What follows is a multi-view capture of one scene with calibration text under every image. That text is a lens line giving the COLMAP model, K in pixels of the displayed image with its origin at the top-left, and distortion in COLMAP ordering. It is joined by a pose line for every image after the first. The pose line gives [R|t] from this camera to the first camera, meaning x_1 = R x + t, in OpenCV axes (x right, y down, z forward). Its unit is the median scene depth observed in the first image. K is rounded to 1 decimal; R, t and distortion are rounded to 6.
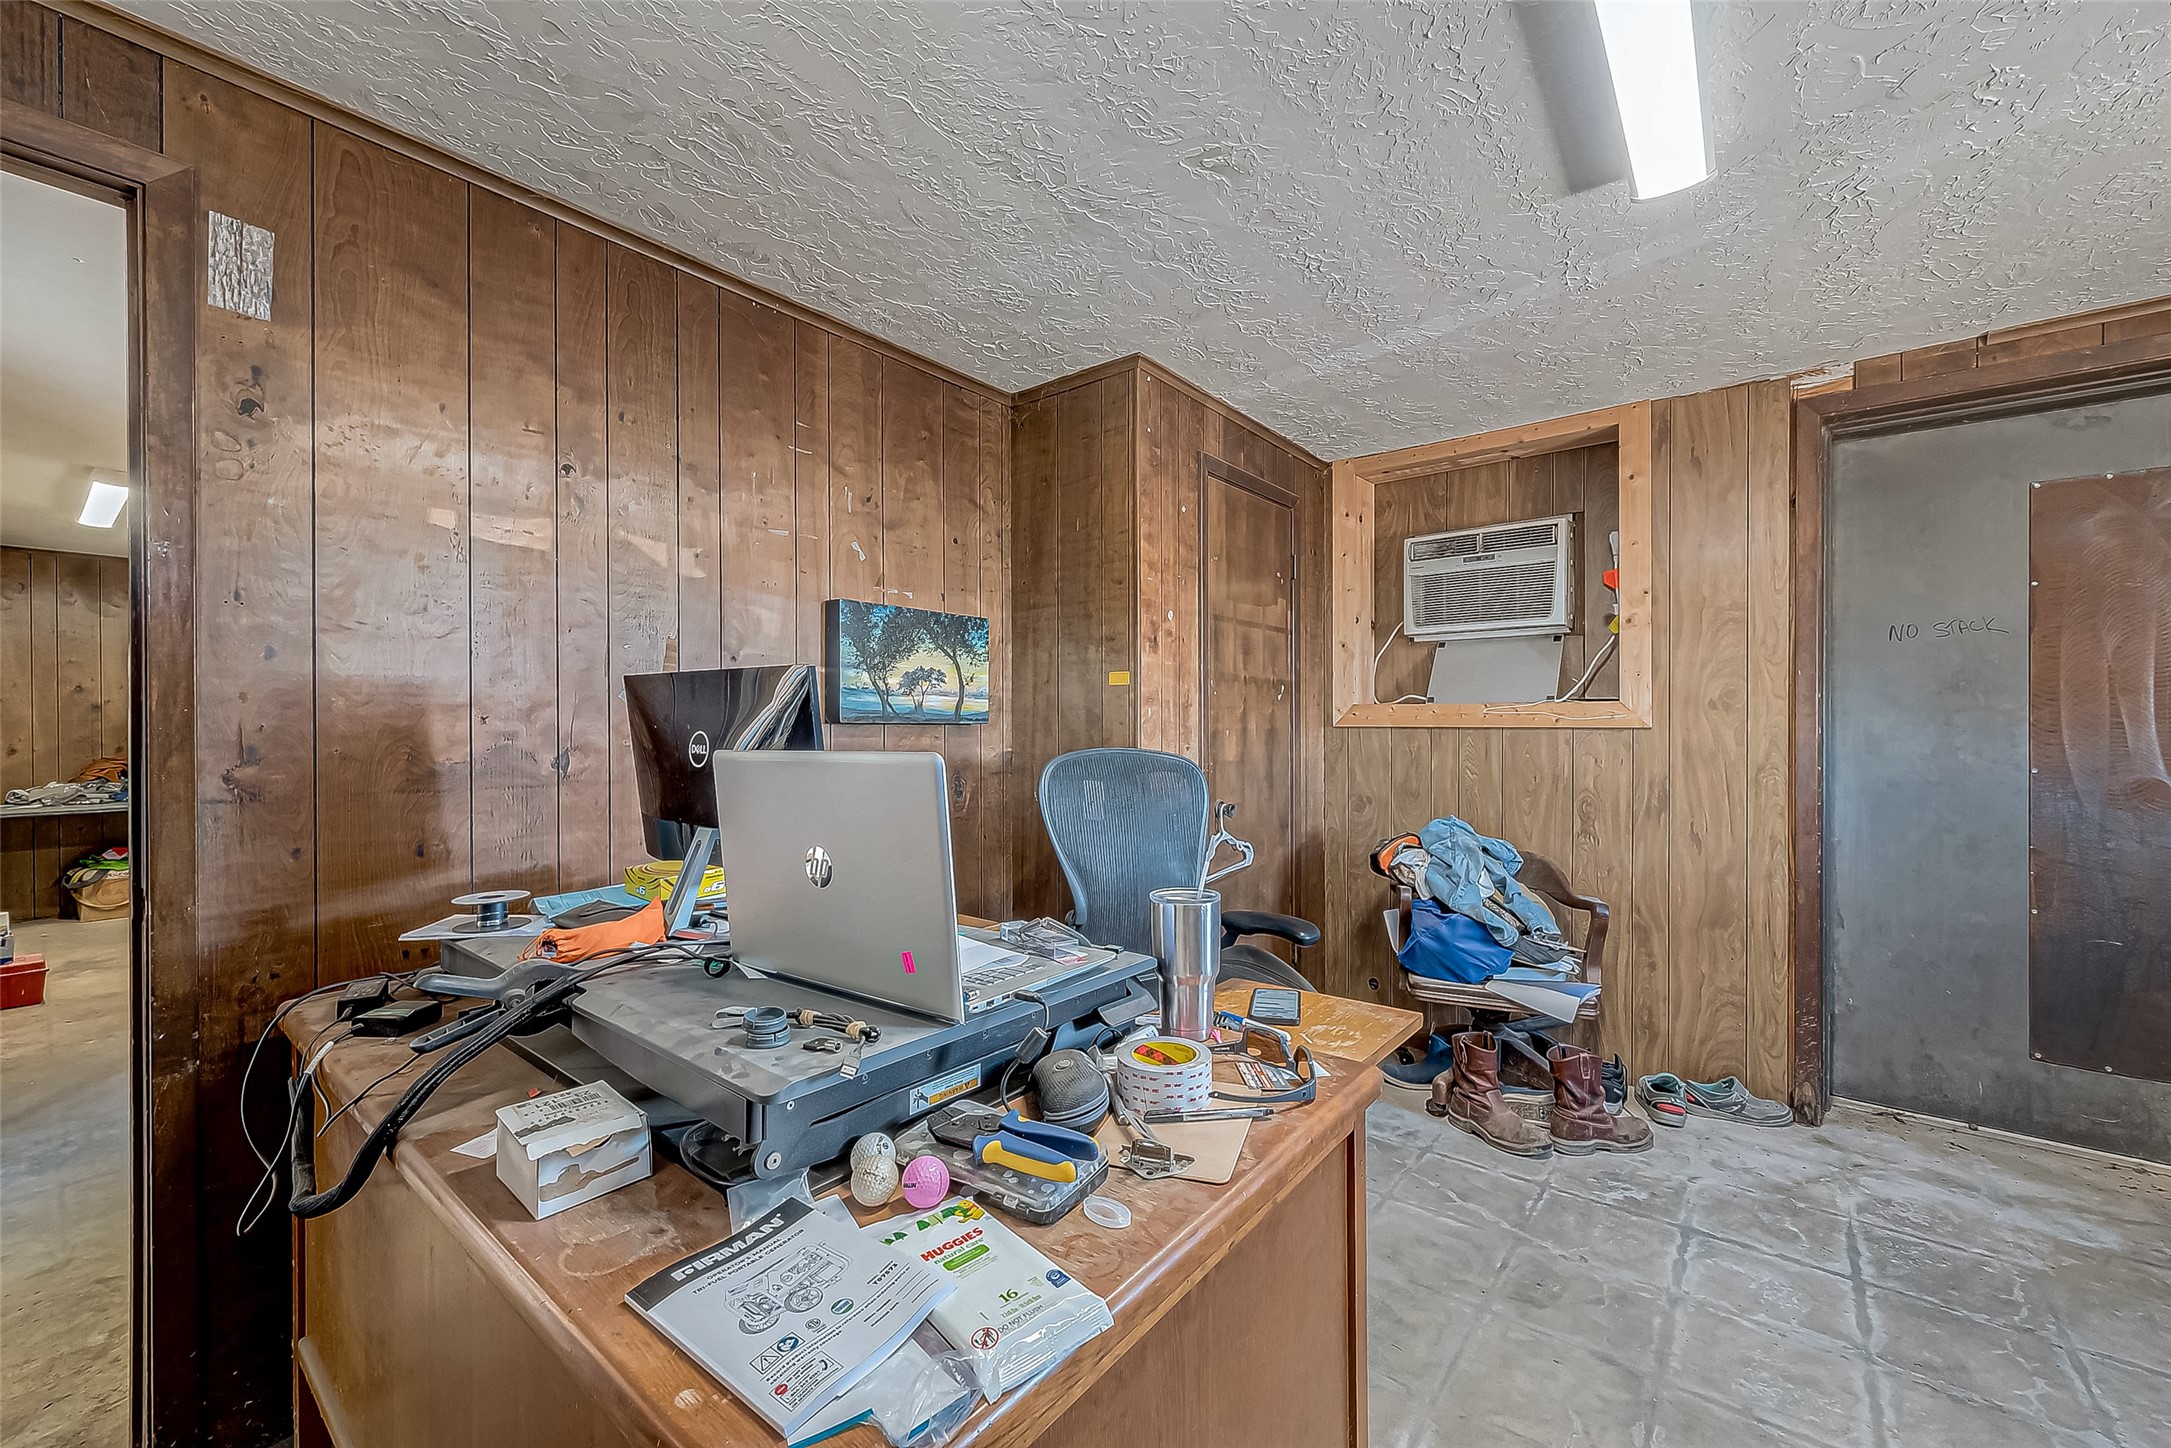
lens RADIAL K [[844.2, 0, 1085.5], [0, 844.2, 724.0], [0, 0, 1]] dist [0.000789, -0.000099]
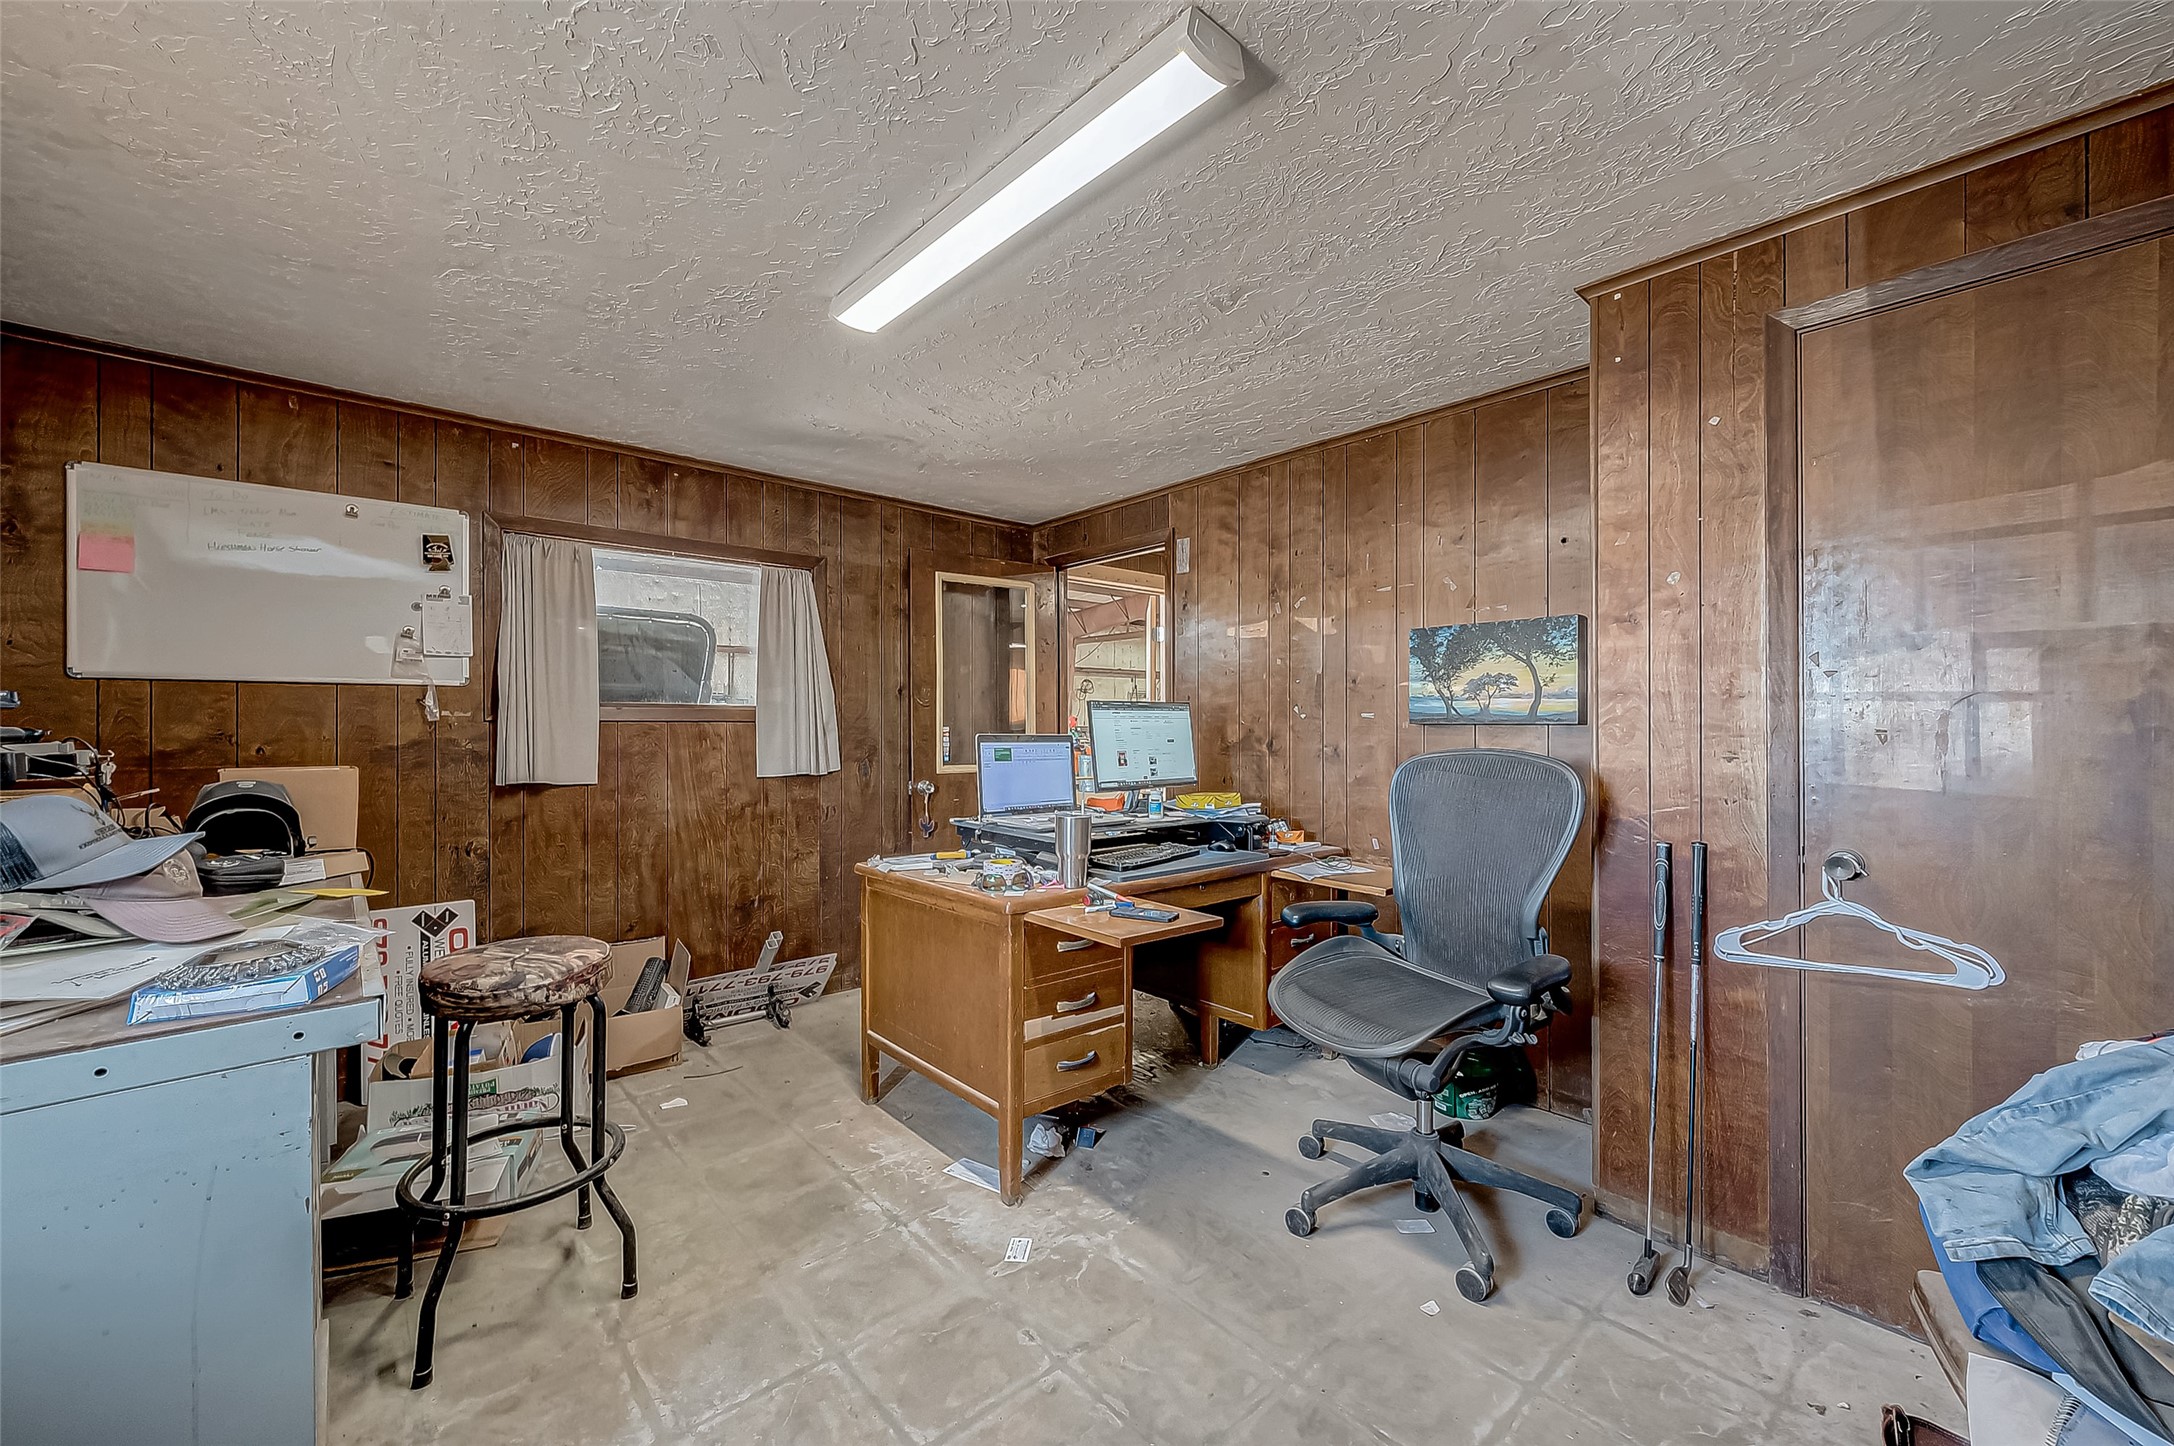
lens RADIAL K [[845.4, 0, 1087.0], [0, 845.4, 723.0], [0, 0, 1]] dist [0.000789, -0.000099]
pose [[-0.156973, -0.002793, -0.987599, 1.019519], [0.000104, 0.999996, -0.002844, 0.001031], [0.987603, -0.000549, -0.156972, 0.669999]]
